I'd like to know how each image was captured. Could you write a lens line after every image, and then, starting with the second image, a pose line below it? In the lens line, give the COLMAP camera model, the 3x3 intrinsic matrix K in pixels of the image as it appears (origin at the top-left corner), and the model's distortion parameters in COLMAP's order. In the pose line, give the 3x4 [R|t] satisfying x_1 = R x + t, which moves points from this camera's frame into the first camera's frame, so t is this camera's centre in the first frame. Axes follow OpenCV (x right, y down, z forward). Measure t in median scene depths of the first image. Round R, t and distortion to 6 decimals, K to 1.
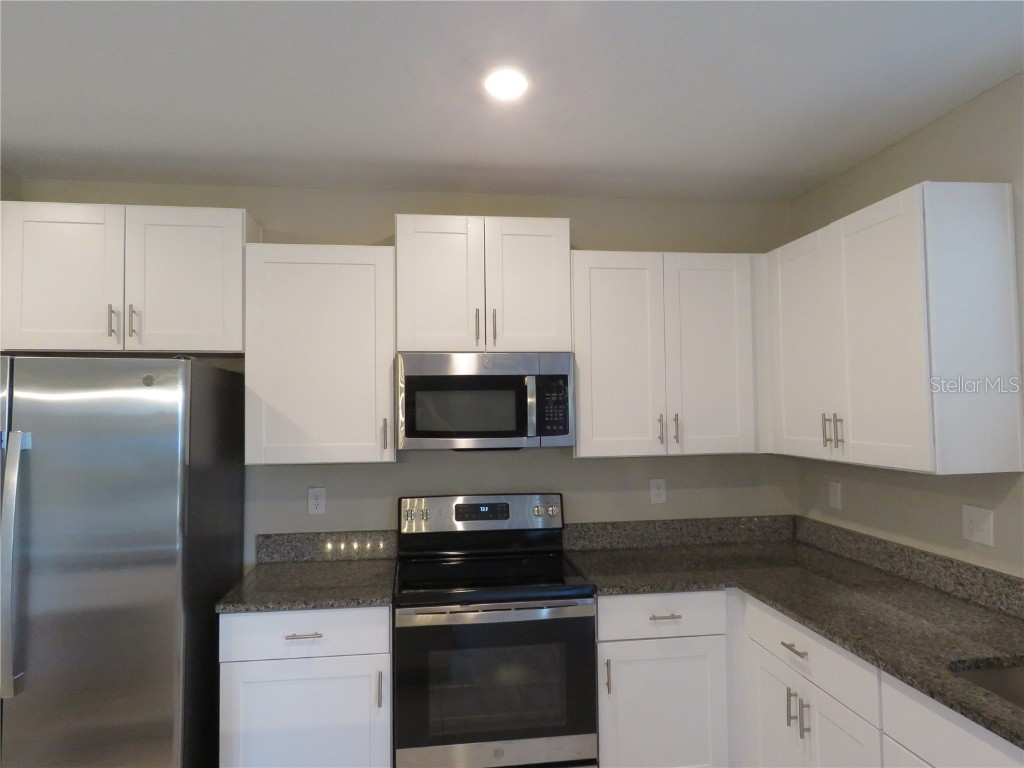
lens RADIAL K [[660.7, 0, 509.9], [0, 660.7, 379.6], [0, 0, 1]] dist [-0.002957, 0.000059]
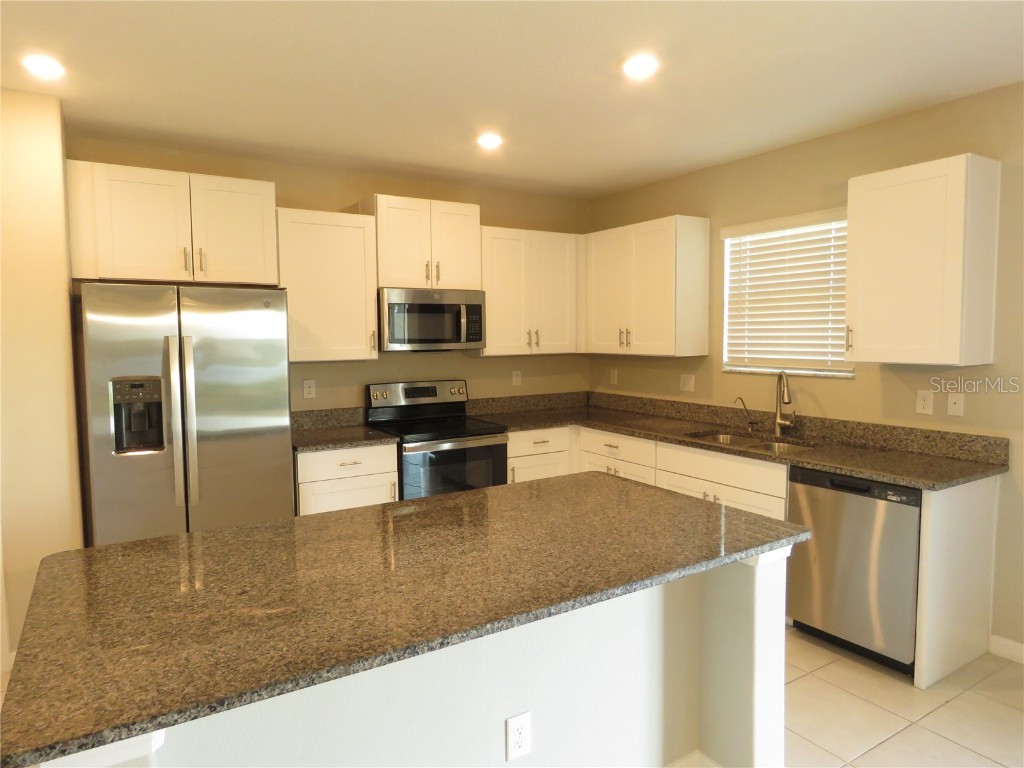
lens RADIAL K [[651.1, 0, 511.3], [0, 651.1, 383.2], [0, 0, 1]] dist [-0.028061, -0.000208]
pose [[0.912557, -0.027855, 0.408001, -0.507565], [-0.020304, 0.993361, 0.113233, 0.001761], [-0.408446, -0.111615, 0.905933, -0.503701]]
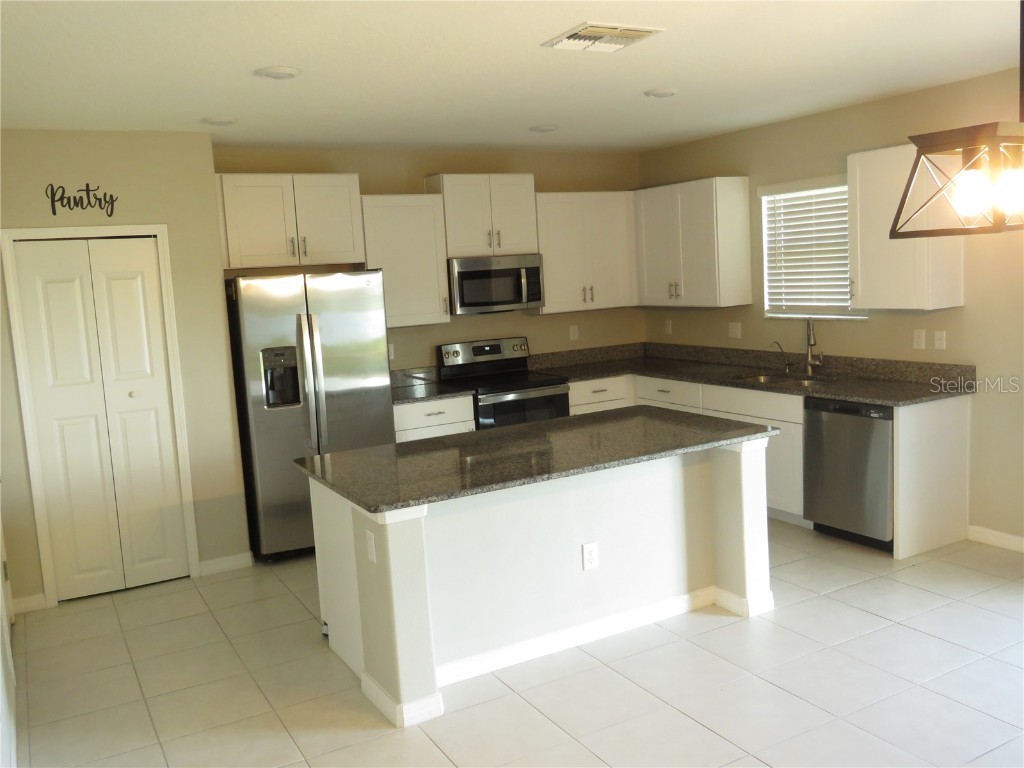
lens RADIAL K [[908.3, 0, 509.8], [0, 908.3, 380.9], [0, 0, 1]] dist [-0.031695, 0.008867]
pose [[0.931000, -0.087484, 0.354382, -0.876036], [0.030979, 0.986289, 0.162092, -0.102792], [-0.363703, -0.139930, 0.920945, -1.251018]]
